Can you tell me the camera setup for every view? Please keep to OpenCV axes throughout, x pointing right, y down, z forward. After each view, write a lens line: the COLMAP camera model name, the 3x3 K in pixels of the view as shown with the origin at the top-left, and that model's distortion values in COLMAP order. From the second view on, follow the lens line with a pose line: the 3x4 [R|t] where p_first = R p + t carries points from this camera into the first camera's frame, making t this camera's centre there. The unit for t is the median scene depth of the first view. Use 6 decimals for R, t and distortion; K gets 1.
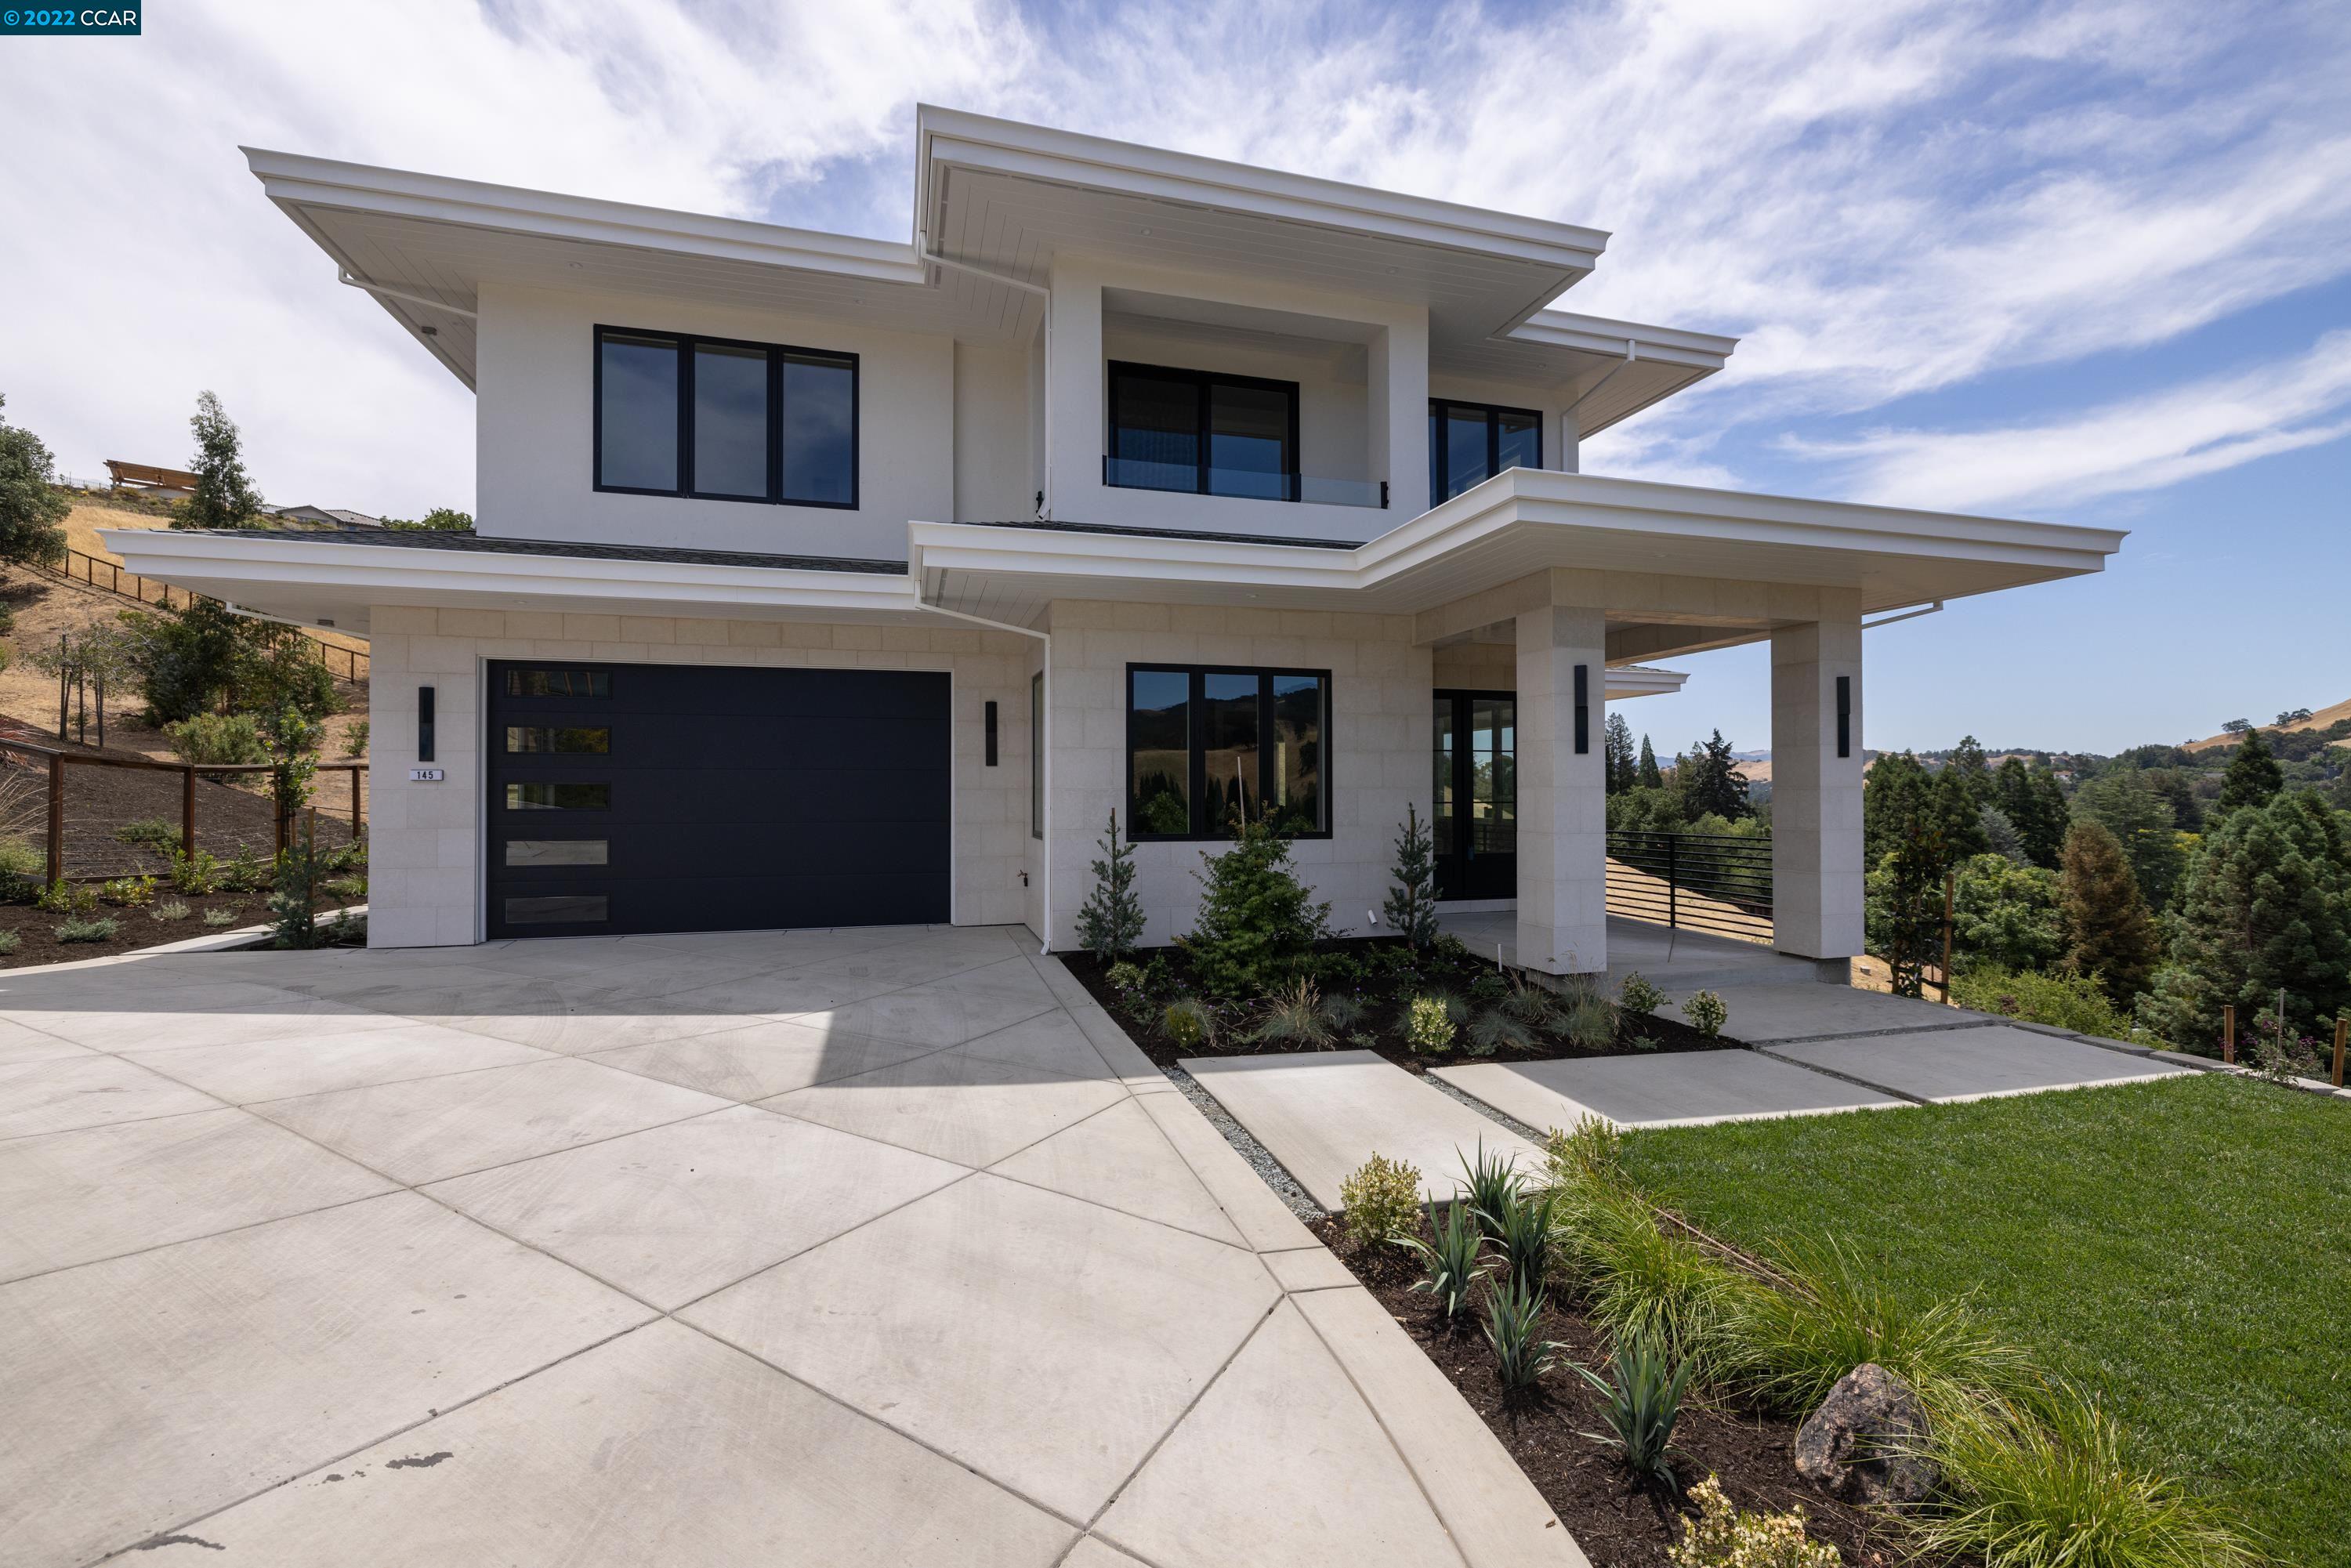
lens RADIAL K [[986.5, 0, 1175.5], [0, 986.5, 784.0], [0, 0, 1]] dist [0.001196, 0.000325]
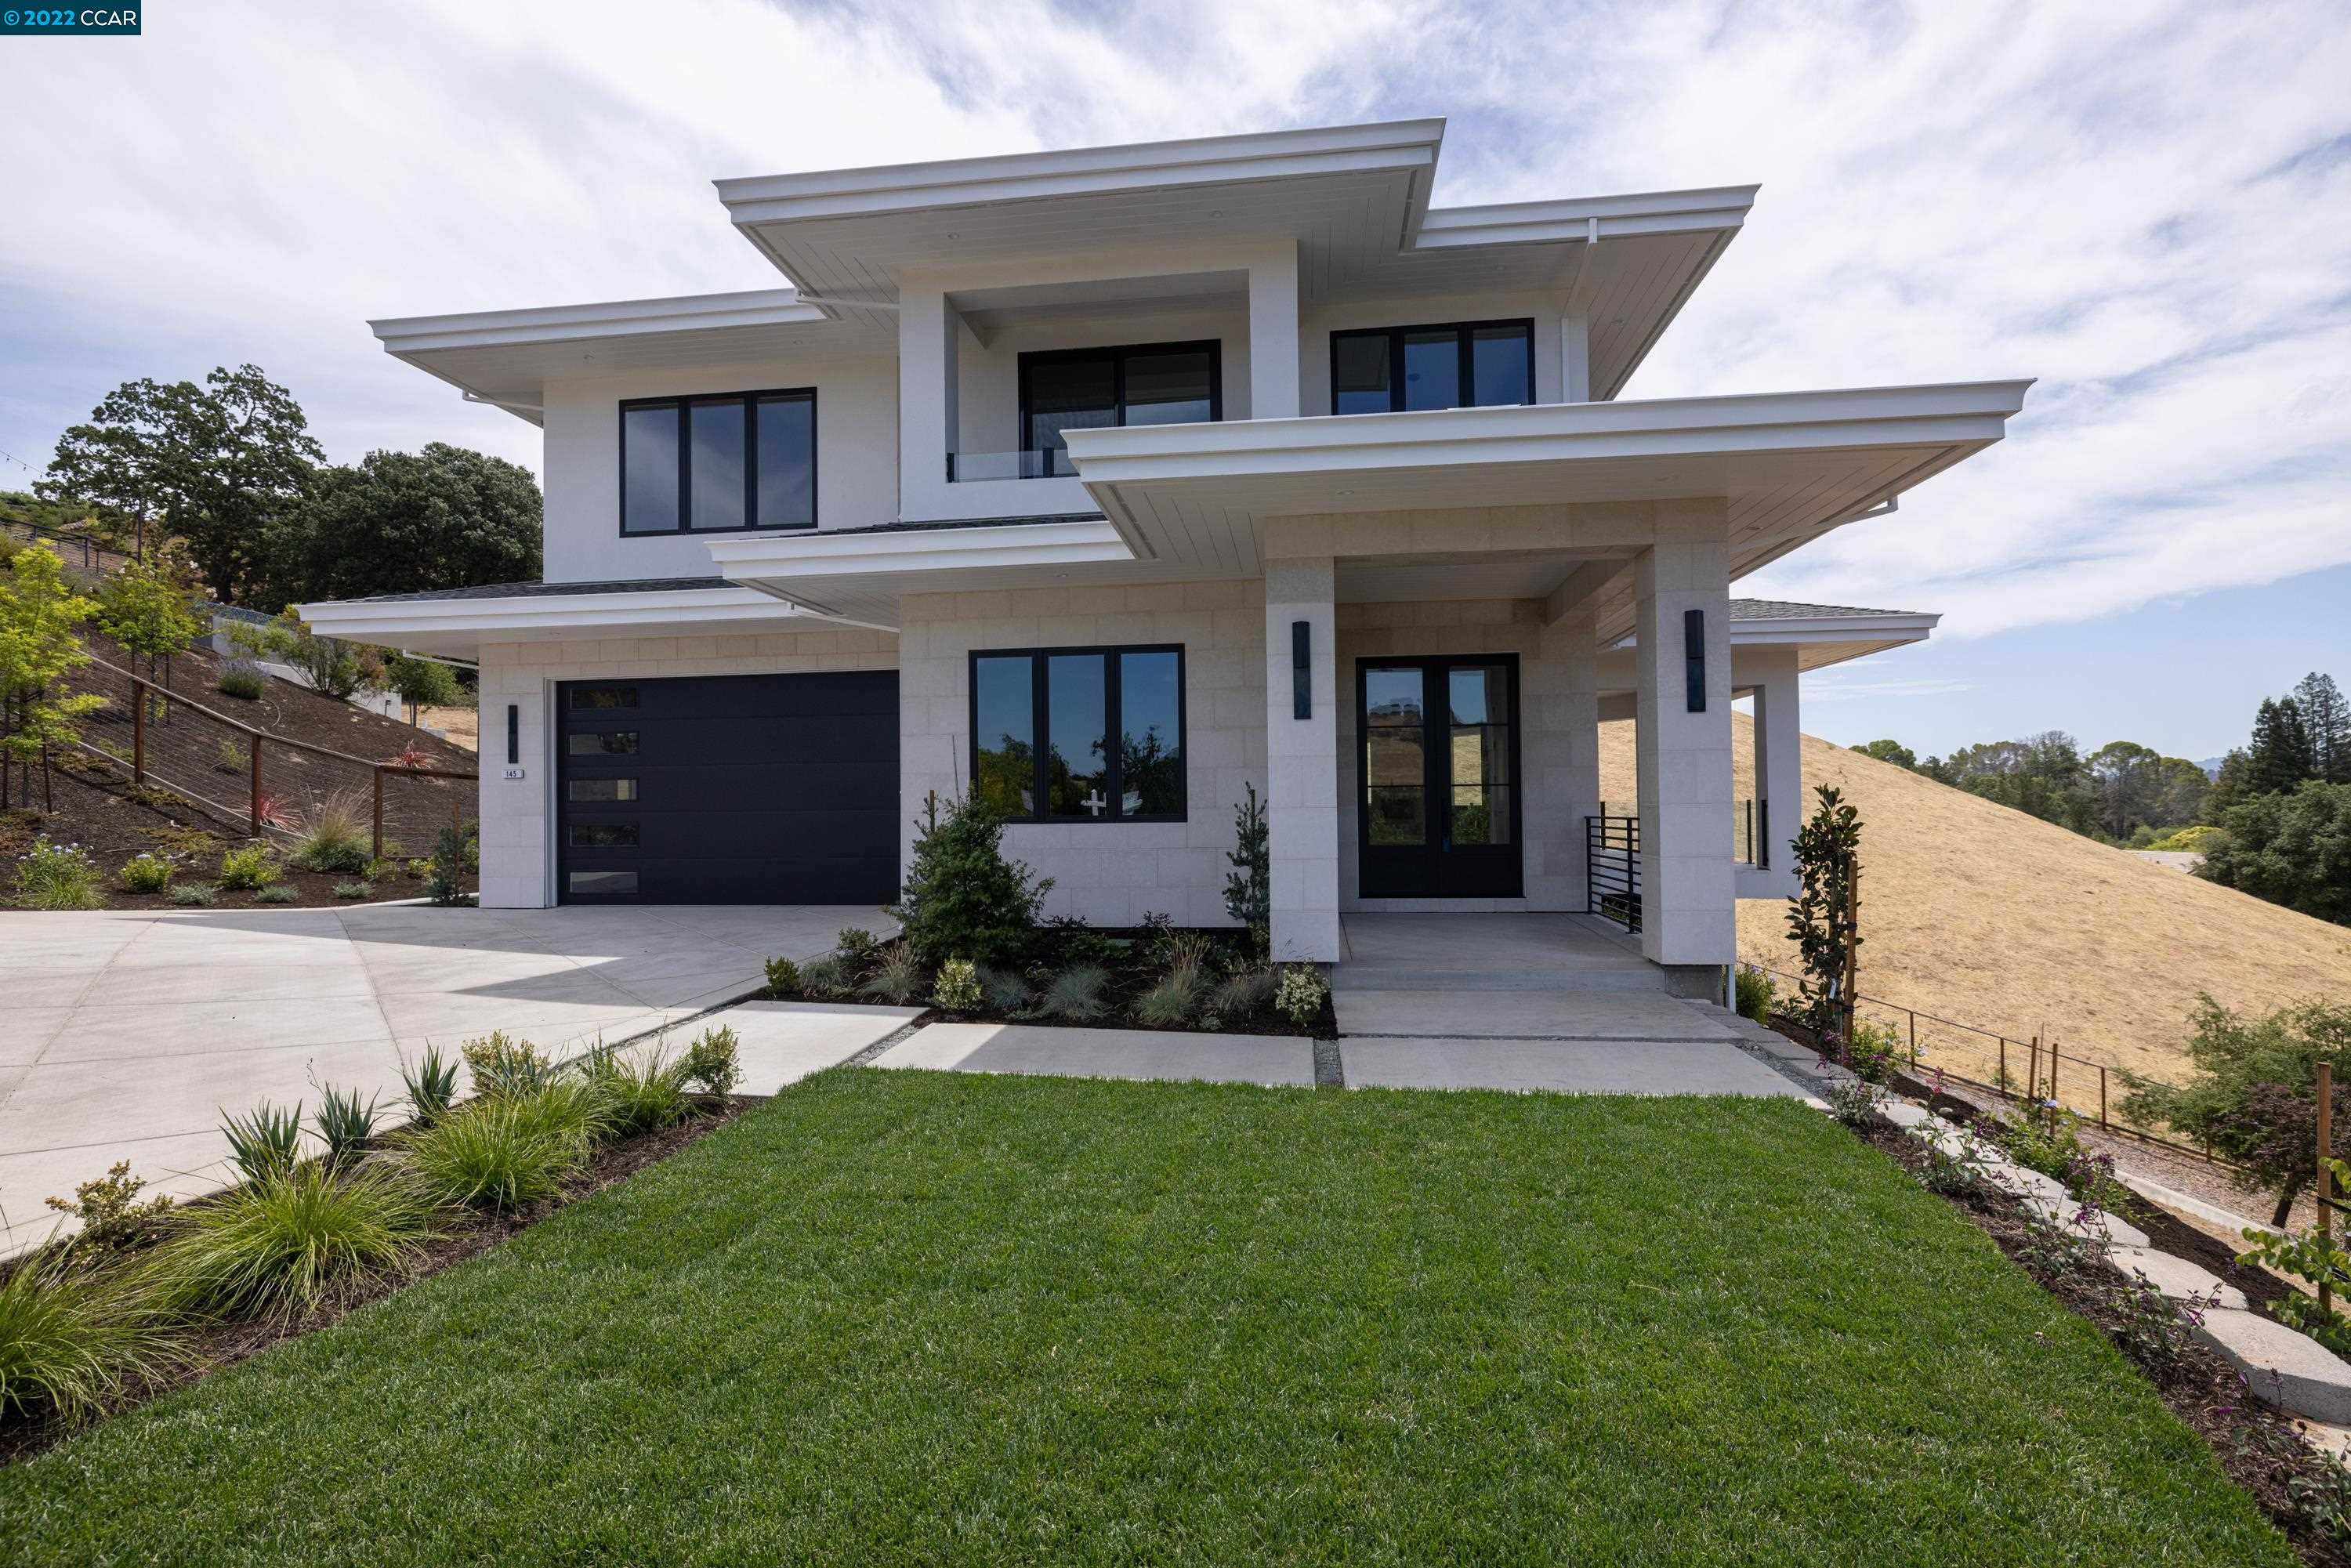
lens RADIAL K [[1128.6, 0, 1175.5], [0, 1128.6, 784.0], [0, 0, 1]] dist [-0.002735, -0.000400]
pose [[0.917604, -0.017686, -0.397102, 0.593028], [0.013912, 0.999827, -0.012384, 0.032914], [0.397252, 0.005839, 0.917691, 0.004353]]
